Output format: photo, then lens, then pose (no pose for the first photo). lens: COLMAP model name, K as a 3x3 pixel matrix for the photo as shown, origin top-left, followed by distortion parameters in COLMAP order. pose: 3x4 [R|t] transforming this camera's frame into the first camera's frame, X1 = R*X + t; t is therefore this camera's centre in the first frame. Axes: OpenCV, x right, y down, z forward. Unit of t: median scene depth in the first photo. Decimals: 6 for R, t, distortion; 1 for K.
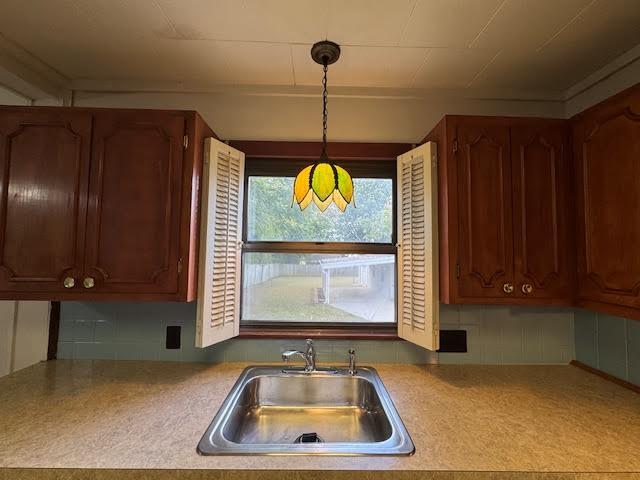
lens RADIAL K [[256.0, 0, 320.4], [0, 256.0, 238.8], [0, 0, 1]] dist [-0.000668, -0.000149]
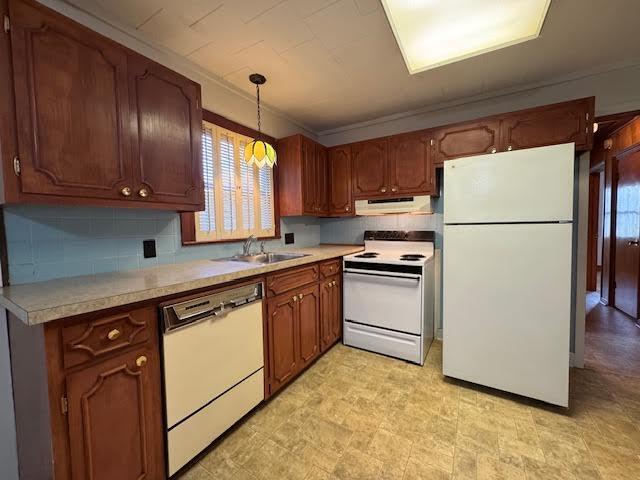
lens RADIAL K [[256.0, 0, 320.4], [0, 256.0, 238.8], [0, 0, 1]] dist [-0.000668, -0.000149]
pose [[0.540367, -0.068341, 0.838650, -1.349794], [-0.015526, 0.995717, 0.091143, 0.240630], [-0.841286, -0.062272, 0.536991, -0.428088]]
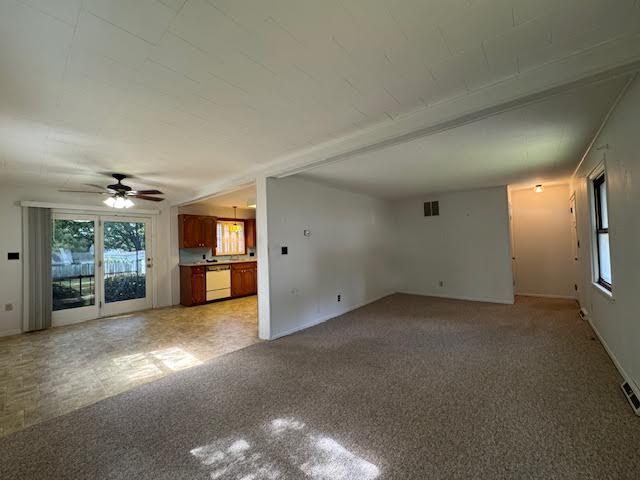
lens RADIAL K [[256.0, 0, 320.4], [0, 256.0, 238.8], [0, 0, 1]] dist [-0.000668, -0.000149]
pose [[0.663434, -0.021347, 0.747930, -3.226356], [0.002368, 0.999648, 0.026431, -0.108152], [-0.748231, -0.015764, 0.663251, -4.619801]]
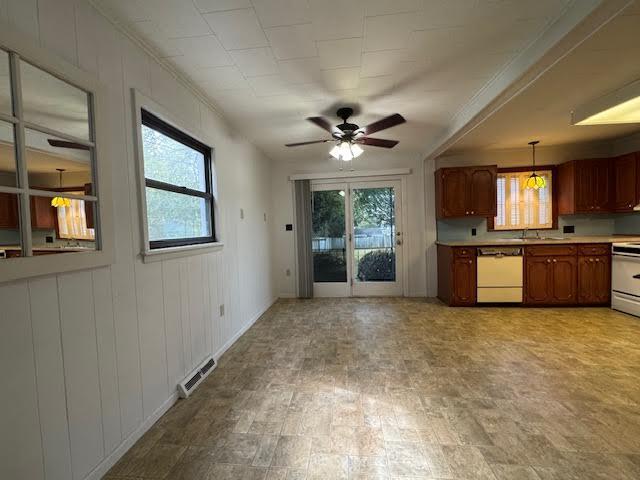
lens RADIAL K [[256.0, 0, 320.4], [0, 256.0, 238.8], [0, 0, 1]] dist [-0.000668, -0.000149]
pose [[0.990566, -0.047070, -0.128701, -2.411060], [0.058481, 0.994545, 0.086374, 0.085378], [0.123934, -0.093086, 0.987915, -2.832338]]
